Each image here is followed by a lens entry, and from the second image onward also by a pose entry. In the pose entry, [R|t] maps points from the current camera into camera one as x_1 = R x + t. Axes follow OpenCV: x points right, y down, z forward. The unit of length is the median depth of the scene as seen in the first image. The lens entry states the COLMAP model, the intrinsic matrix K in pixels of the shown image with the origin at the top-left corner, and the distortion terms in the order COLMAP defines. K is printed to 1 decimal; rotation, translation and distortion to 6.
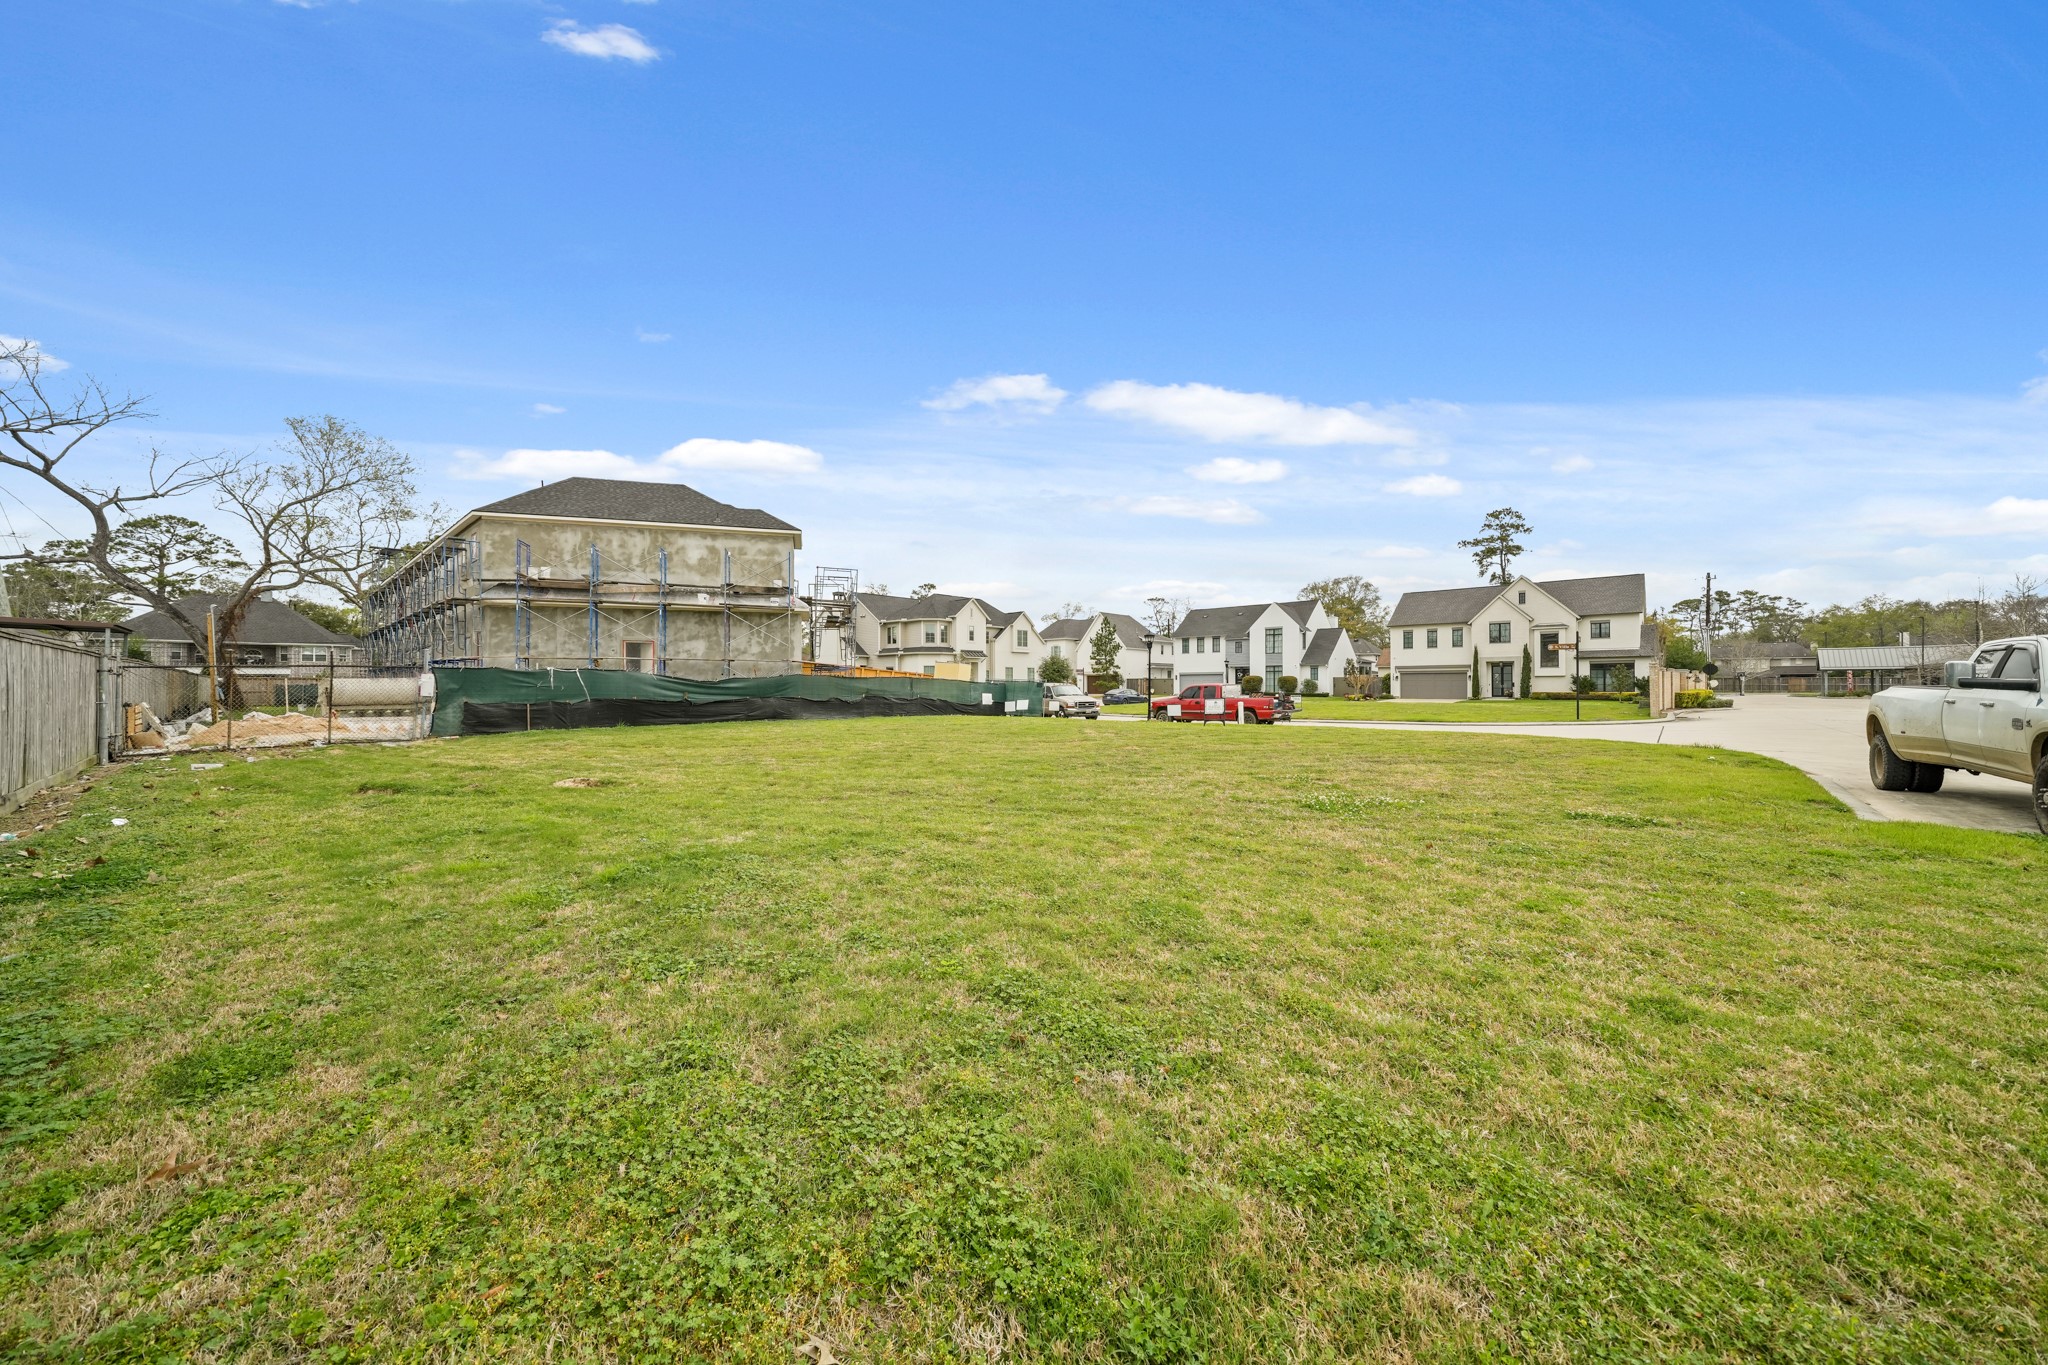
lens RADIAL K [[705.3, 0, 1014.7], [0, 705.3, 685.2], [0, 0, 1]] dist [-0.001046, -0.000116]
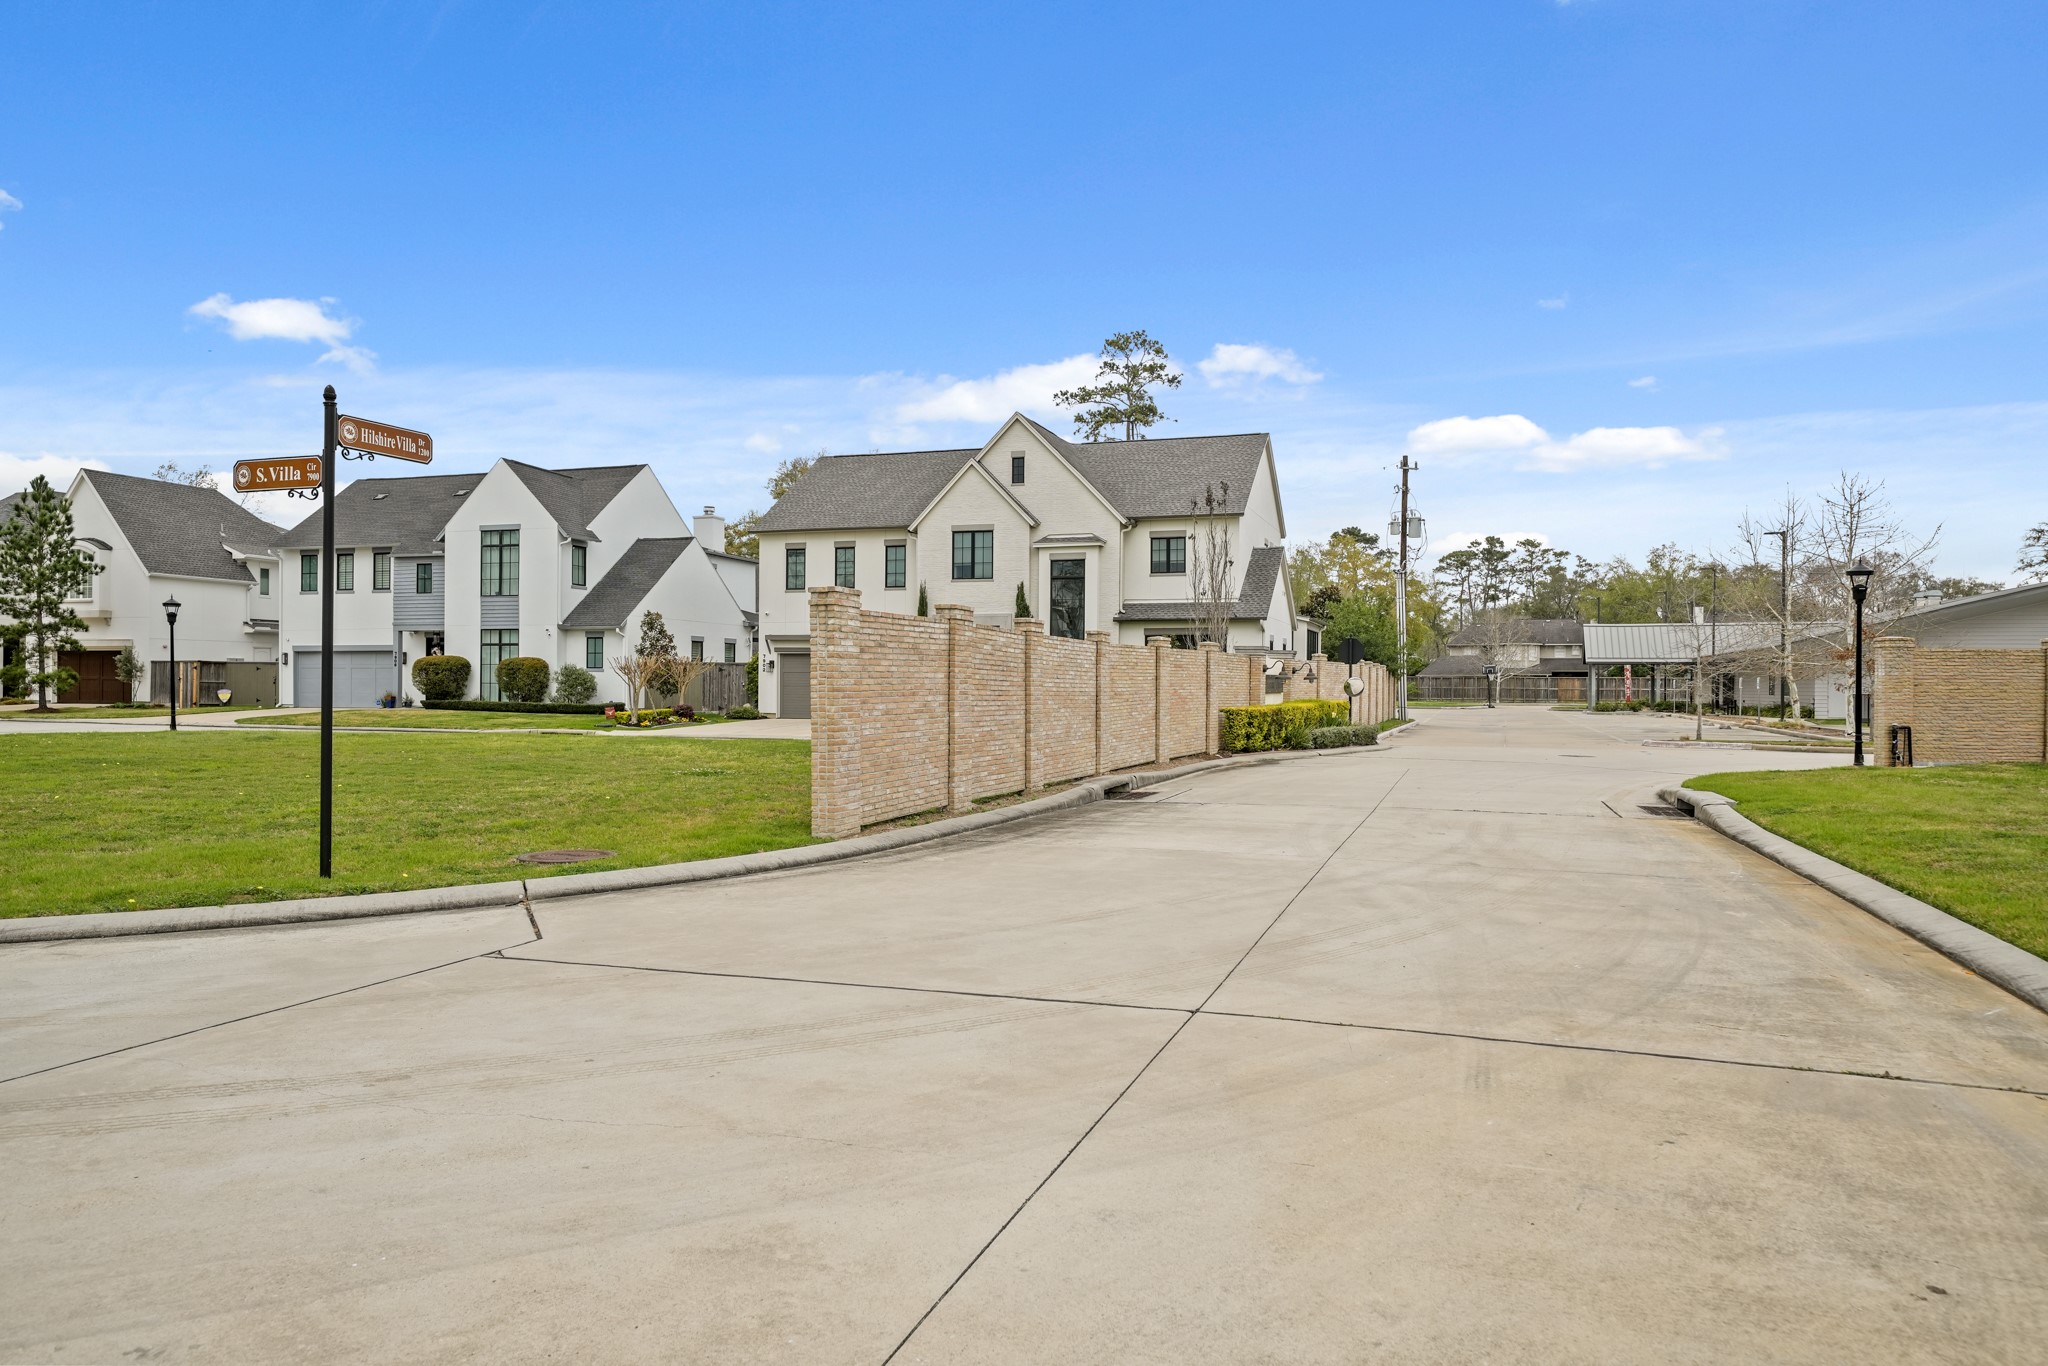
lens RADIAL K [[1323.7, 0, 1024.0], [0, 1323.7, 683.0], [0, 0, 1]] dist [0.000585, 0.000129]
pose [[0.910332, 0.007877, 0.413803, 0.365294], [-0.007897, 0.999967, -0.001663, -0.000871], [-0.413803, -0.001754, 0.910365, 0.275743]]
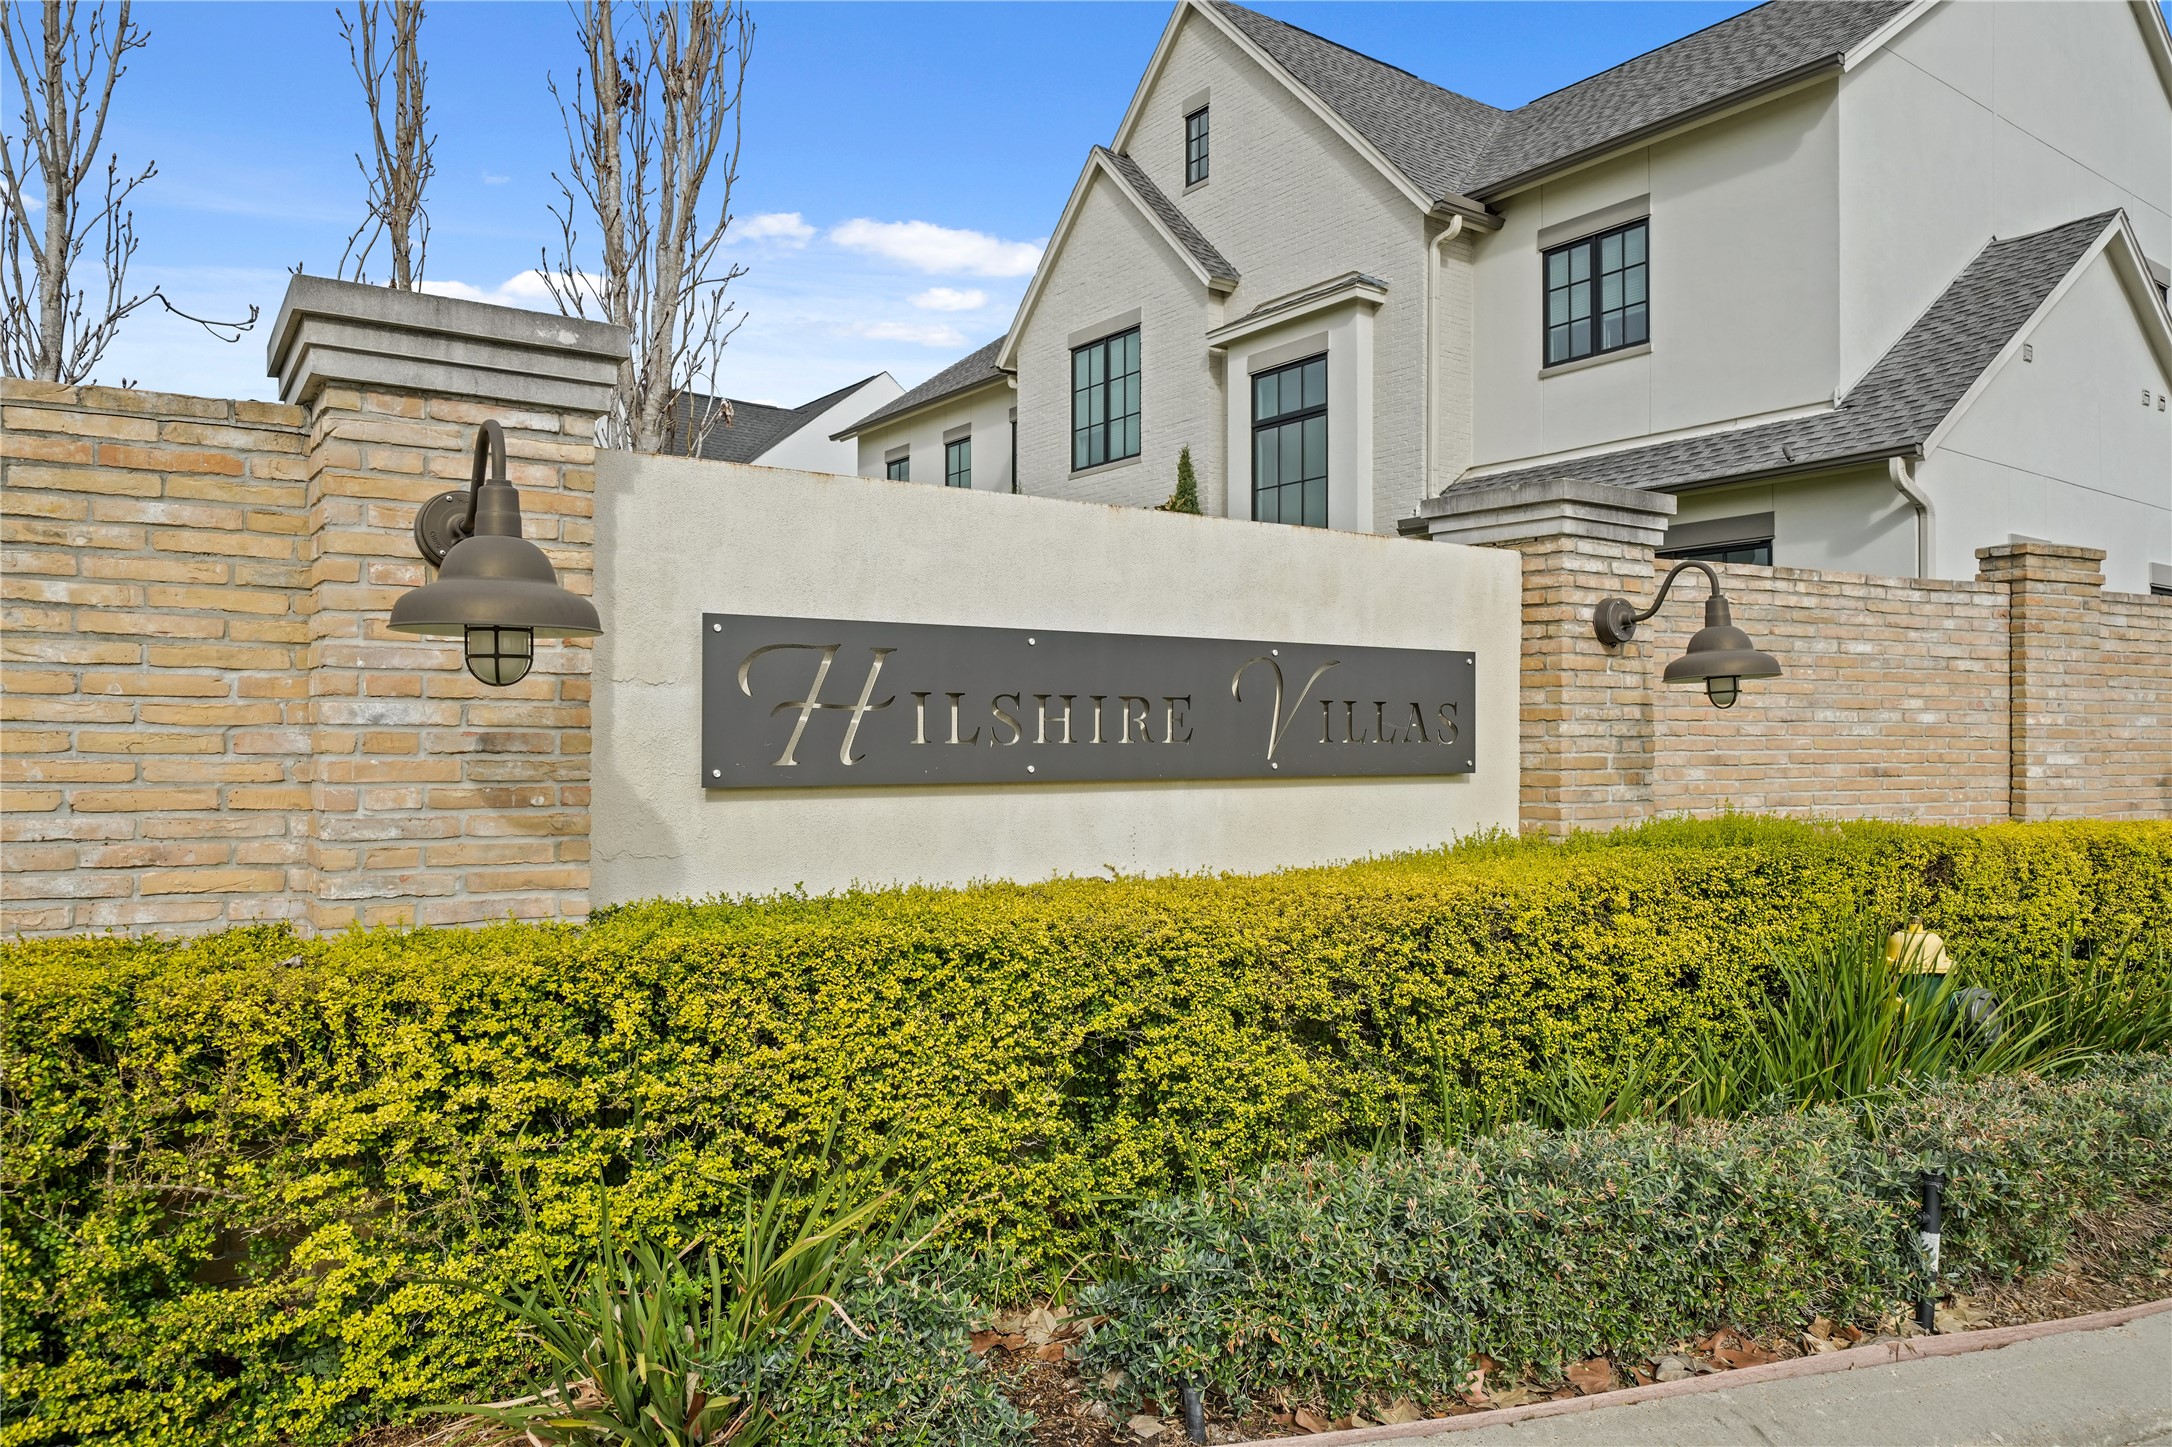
lens RADIAL K [[1468.2, 0, 1086.0], [0, 1468.2, 723.5], [0, 0, 1]] dist [-0.001264, -0.000305]
pose [[0.982991, -0.002541, -0.183637, 0.667928], [0.000404, 0.999932, -0.011675, -0.001300], [0.183654, 0.011402, 0.982925, 0.621701]]
